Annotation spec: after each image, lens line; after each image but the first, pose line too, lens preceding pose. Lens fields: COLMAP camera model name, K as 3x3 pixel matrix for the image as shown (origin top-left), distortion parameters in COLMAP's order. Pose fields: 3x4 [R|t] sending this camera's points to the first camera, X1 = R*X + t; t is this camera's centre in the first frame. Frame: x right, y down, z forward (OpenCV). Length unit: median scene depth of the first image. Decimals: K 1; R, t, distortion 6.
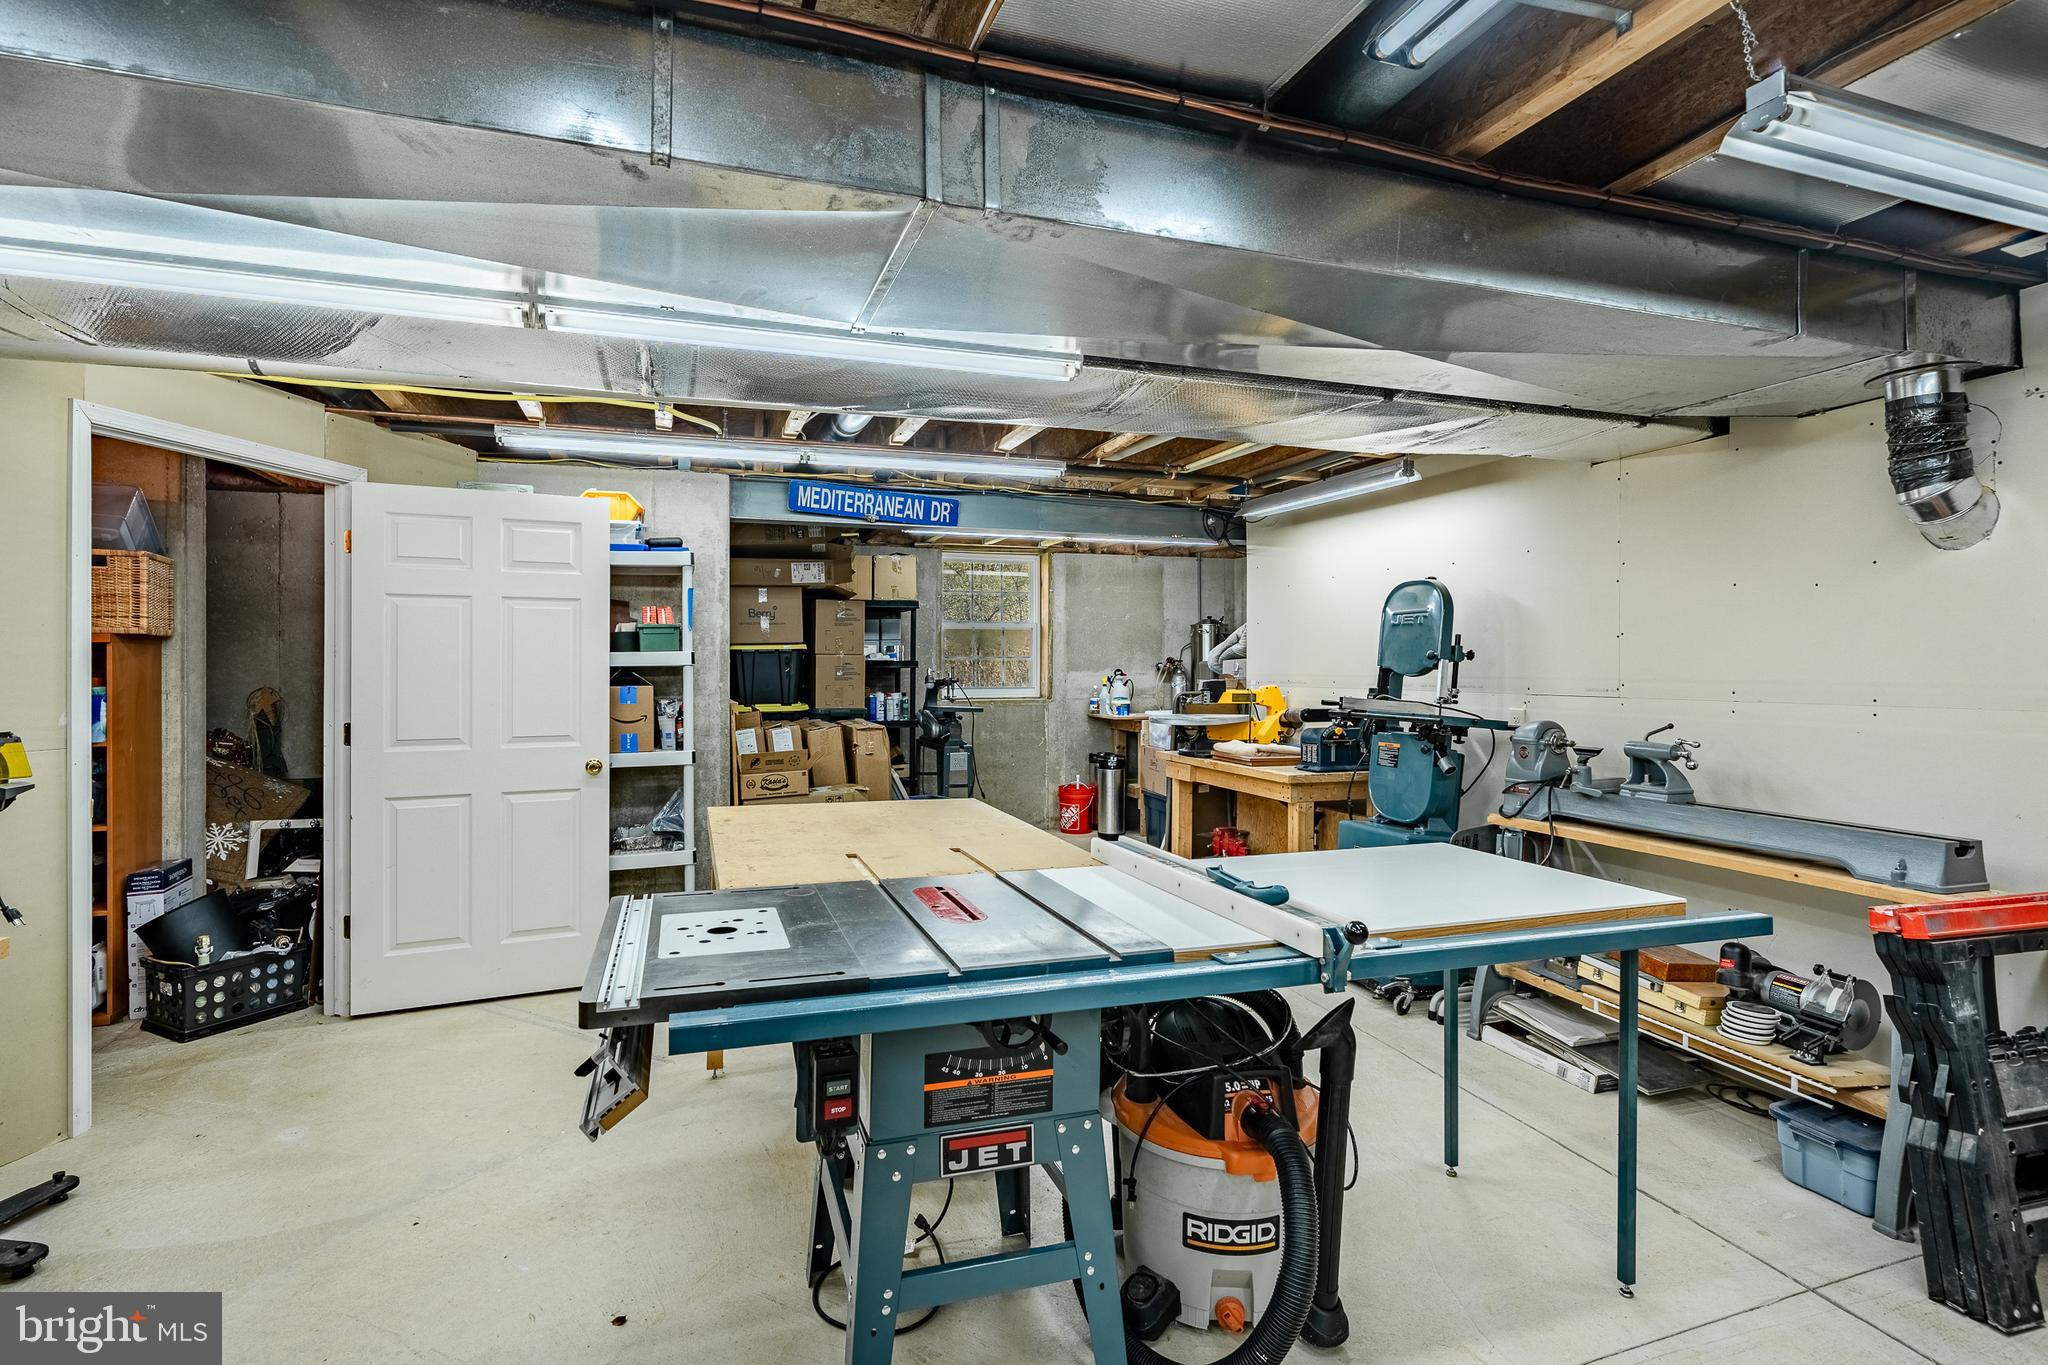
lens RADIAL K [[1013.8, 0, 1017.4], [0, 1013.8, 669.0], [0, 0, 1]] dist [-0.001893, -0.000015]
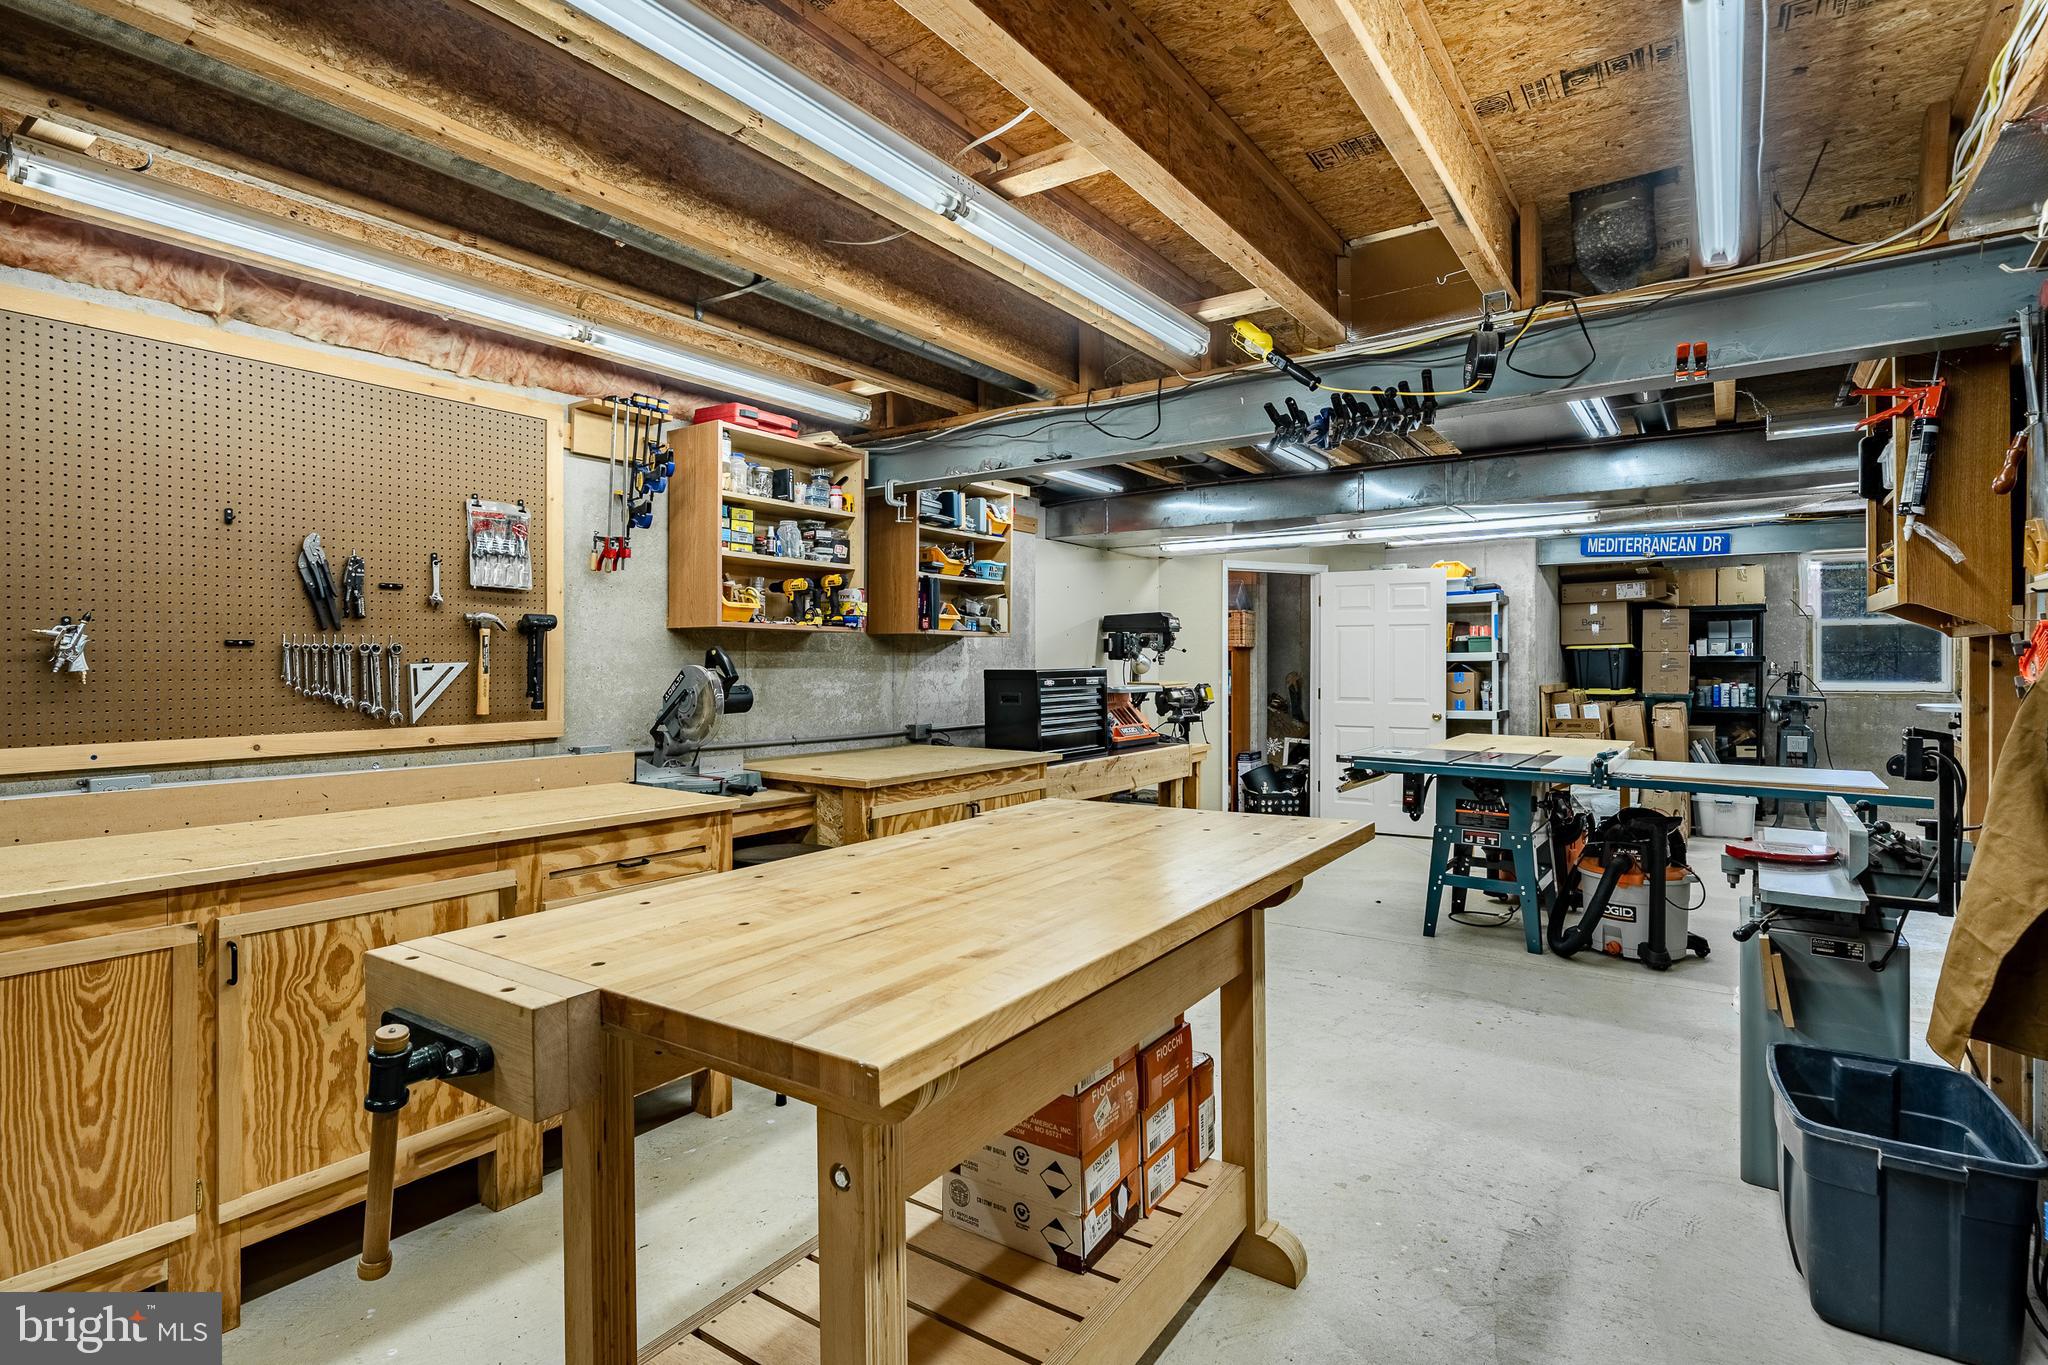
lens RADIAL K [[1013.8, 0, 1019.8], [0, 1013.8, 668.6], [0, 0, 1]] dist [-0.001893, -0.000015]
pose [[0.596610, 0.005103, -0.802515, 0.546128], [-0.000664, 0.999983, 0.005866, 0.000276], [0.802531, -0.002967, 0.596603, -0.626824]]
